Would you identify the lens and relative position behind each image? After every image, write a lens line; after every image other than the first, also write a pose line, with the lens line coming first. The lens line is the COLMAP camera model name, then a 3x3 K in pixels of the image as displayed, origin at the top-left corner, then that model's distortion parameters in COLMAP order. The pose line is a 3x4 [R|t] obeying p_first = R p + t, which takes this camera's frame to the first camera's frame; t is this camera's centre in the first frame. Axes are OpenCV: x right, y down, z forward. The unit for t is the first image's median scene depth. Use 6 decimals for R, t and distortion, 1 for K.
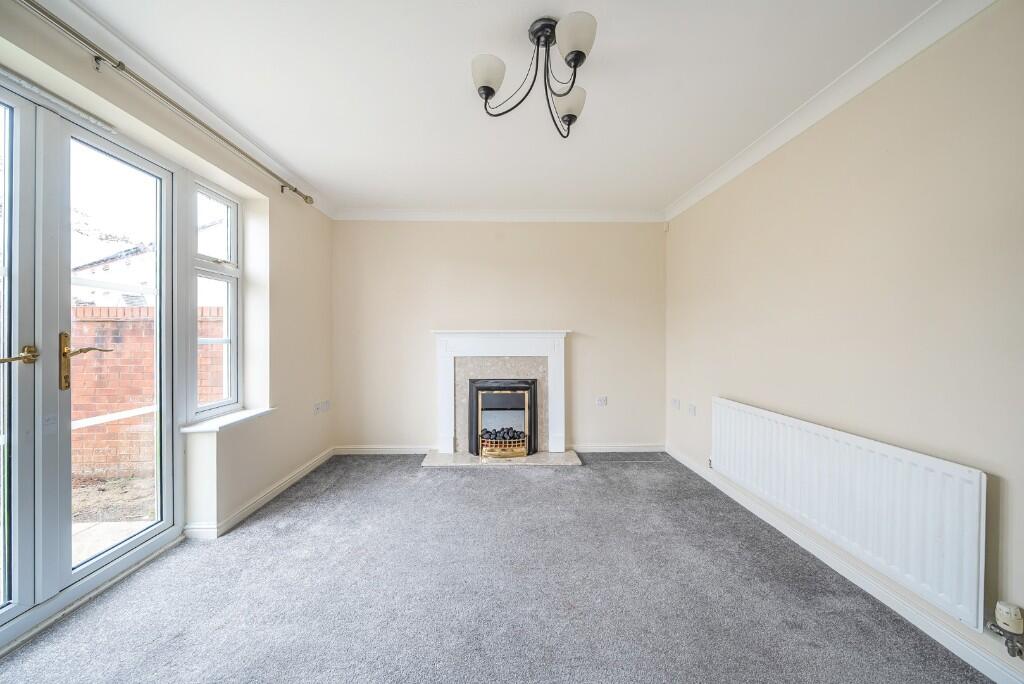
lens RADIAL K [[350.8, 0, 511.9], [0, 350.8, 336.7], [0, 0, 1]] dist [-0.000213, -0.000326]
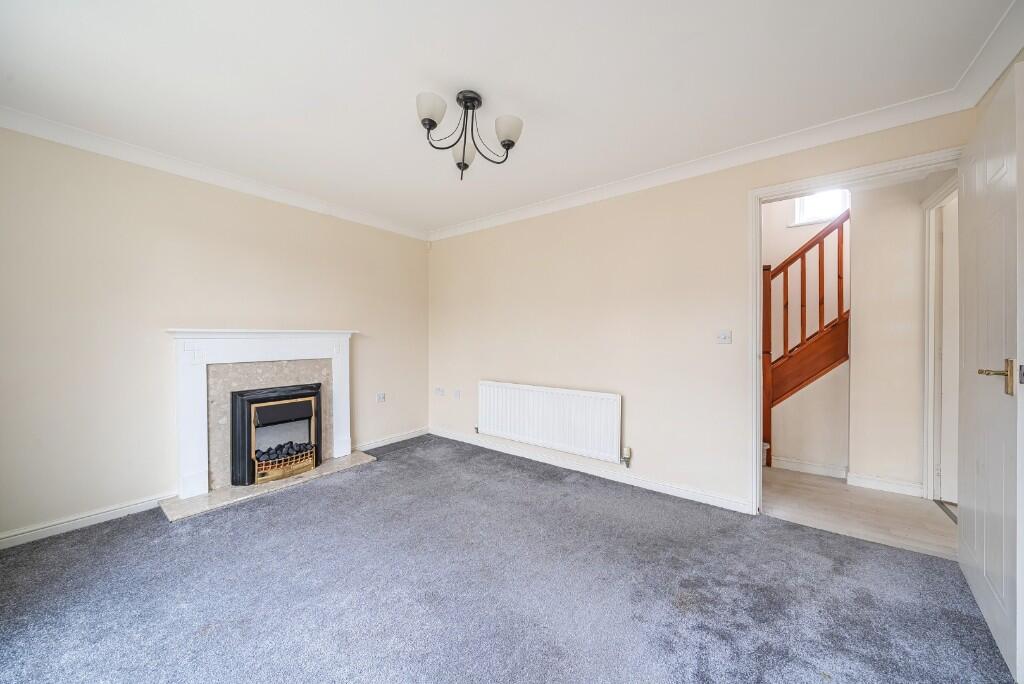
lens RADIAL K [[350.8, 0, 510.2], [0, 350.8, 339.7], [0, 0, 1]] dist [-0.000213, -0.000326]
pose [[0.634509, -0.005433, 0.772897, -0.337396], [0.000141, 0.999976, 0.006913, -0.000037], [-0.772916, -0.004277, 0.634494, 0.027124]]
